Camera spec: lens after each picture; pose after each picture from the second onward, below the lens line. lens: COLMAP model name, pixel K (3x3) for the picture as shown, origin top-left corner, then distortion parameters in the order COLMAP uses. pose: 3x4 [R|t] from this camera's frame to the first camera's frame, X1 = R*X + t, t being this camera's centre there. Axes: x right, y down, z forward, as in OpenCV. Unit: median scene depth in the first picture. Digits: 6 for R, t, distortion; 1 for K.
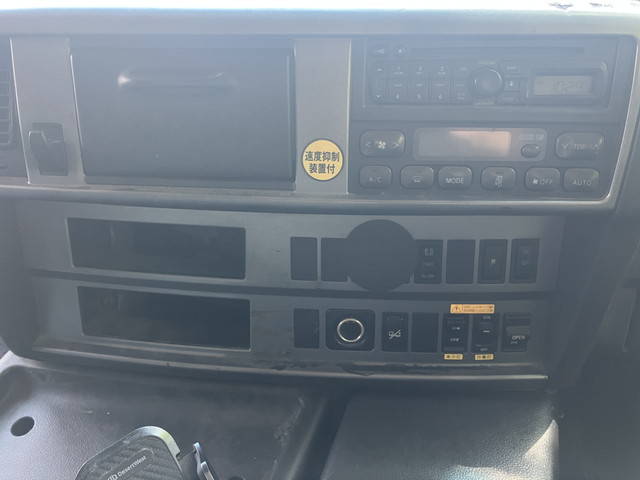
lens RADIAL K [[538.7, 0, 322.1], [0, 538.7, 237.5], [0, 0, 1]] dist [0.000507, 0.004322]
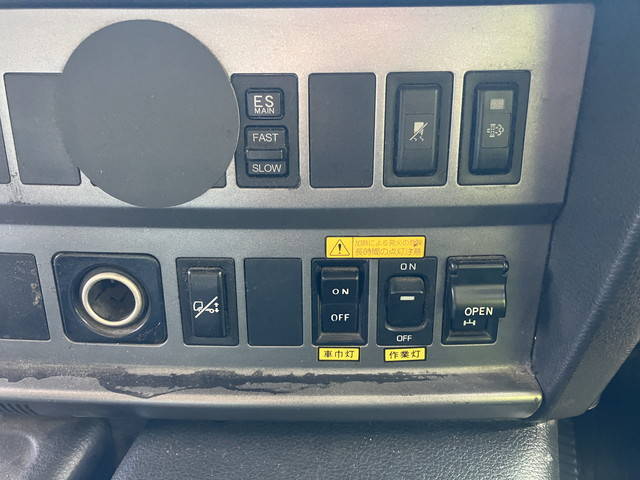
lens RADIAL K [[538.7, 0, 317.5], [0, 538.7, 243.9], [0, 0, 1]] dist [0.000507, 0.004322]
pose [[0.999333, -0.005443, 0.036113, 0.213300], [0.003468, 0.998506, 0.054528, 0.104248], [-0.036356, -0.054366, 0.997859, 0.557981]]
